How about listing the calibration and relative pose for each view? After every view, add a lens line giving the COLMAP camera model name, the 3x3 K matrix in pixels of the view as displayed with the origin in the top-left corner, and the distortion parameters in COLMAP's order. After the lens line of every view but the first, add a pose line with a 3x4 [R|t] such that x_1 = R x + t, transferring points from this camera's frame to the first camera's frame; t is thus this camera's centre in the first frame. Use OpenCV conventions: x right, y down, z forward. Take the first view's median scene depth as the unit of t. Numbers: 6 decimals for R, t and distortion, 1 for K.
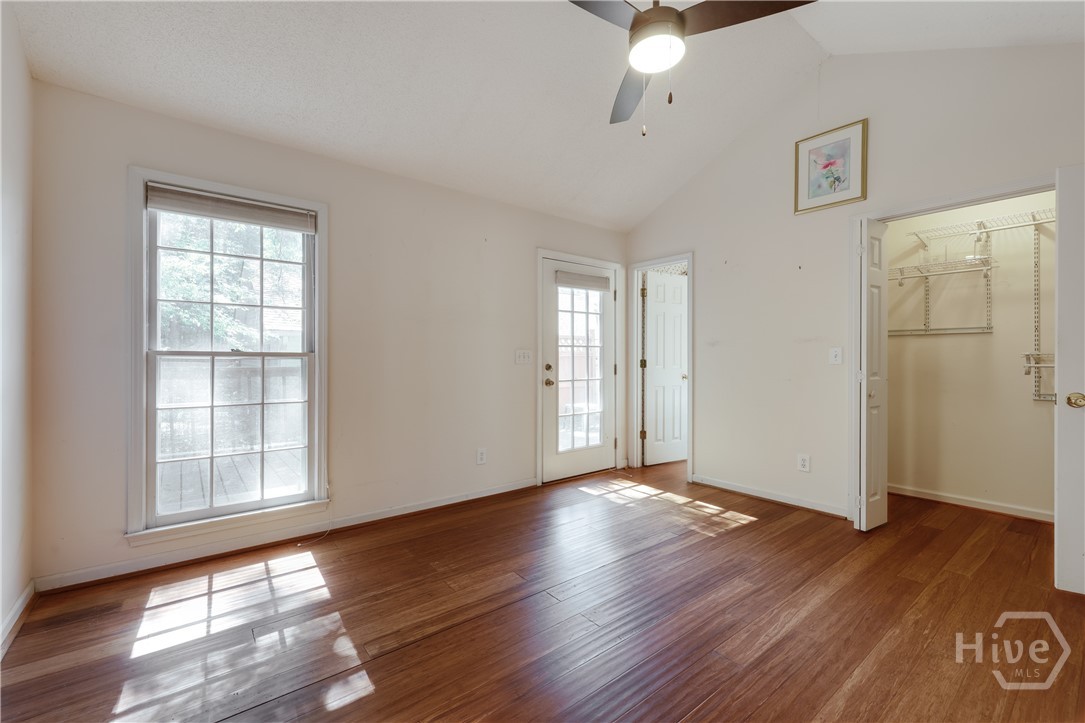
lens RADIAL K [[432.8, 0, 540.9], [0, 432.8, 359.0], [0, 0, 1]] dist [-0.001132, 0.000104]
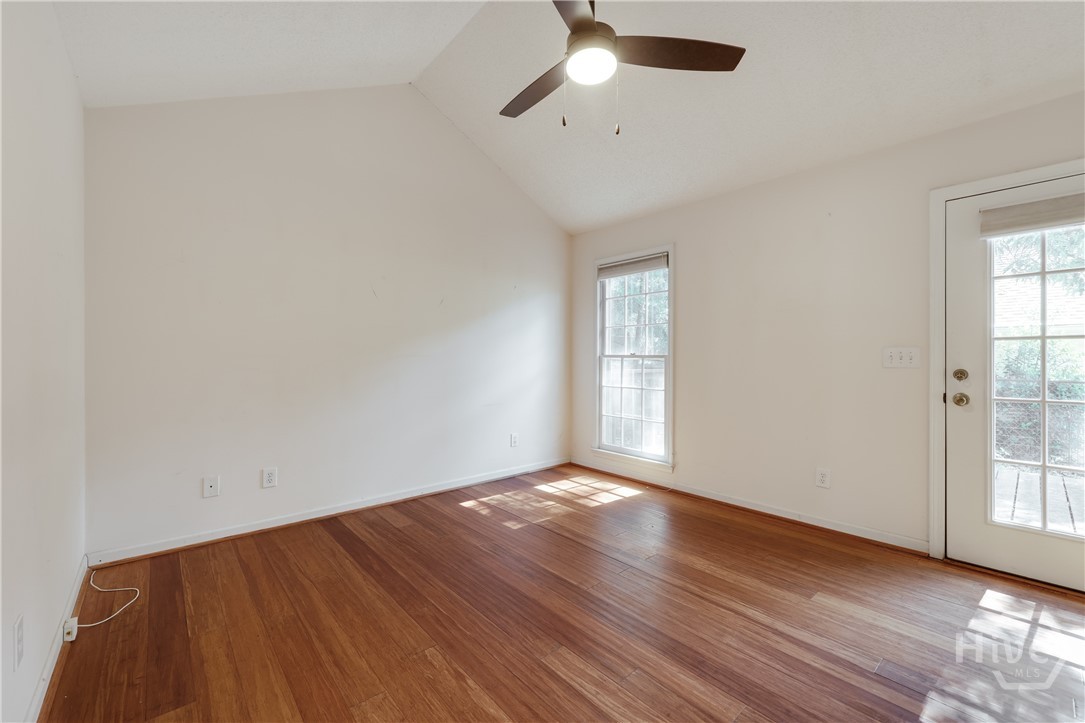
lens RADIAL K [[458.9, 0, 562.3], [0, 458.9, 360.9], [0, 0, 1]] dist [0.001668, 0.000226]
pose [[0.085261, 0.004420, -0.996349, 0.809421], [-0.005655, 0.999976, 0.003952, 0.000485], [0.996343, 0.005298, 0.085284, 0.497428]]
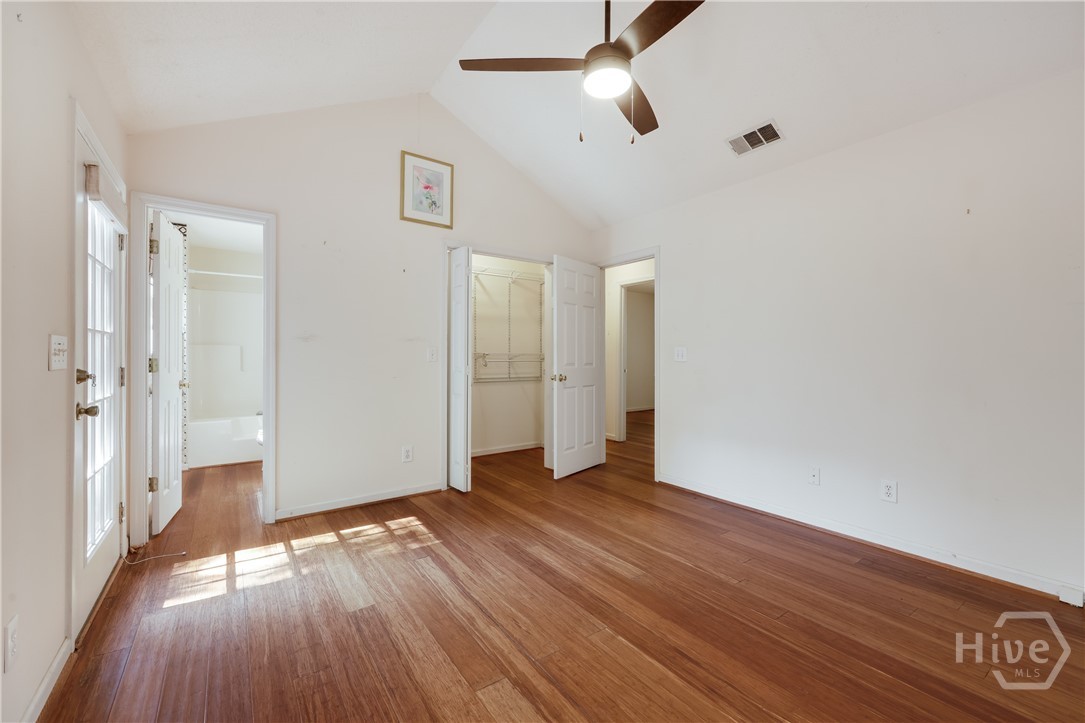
lens RADIAL K [[458.9, 0, 546.2], [0, 458.9, 356.4], [0, 0, 1]] dist [0.001668, 0.000226]
pose [[0.057899, -0.001037, 0.998322, -0.555319], [0.001621, 0.999998, 0.000945, -0.002060], [-0.998321, 0.001564, 0.057900, 0.646888]]
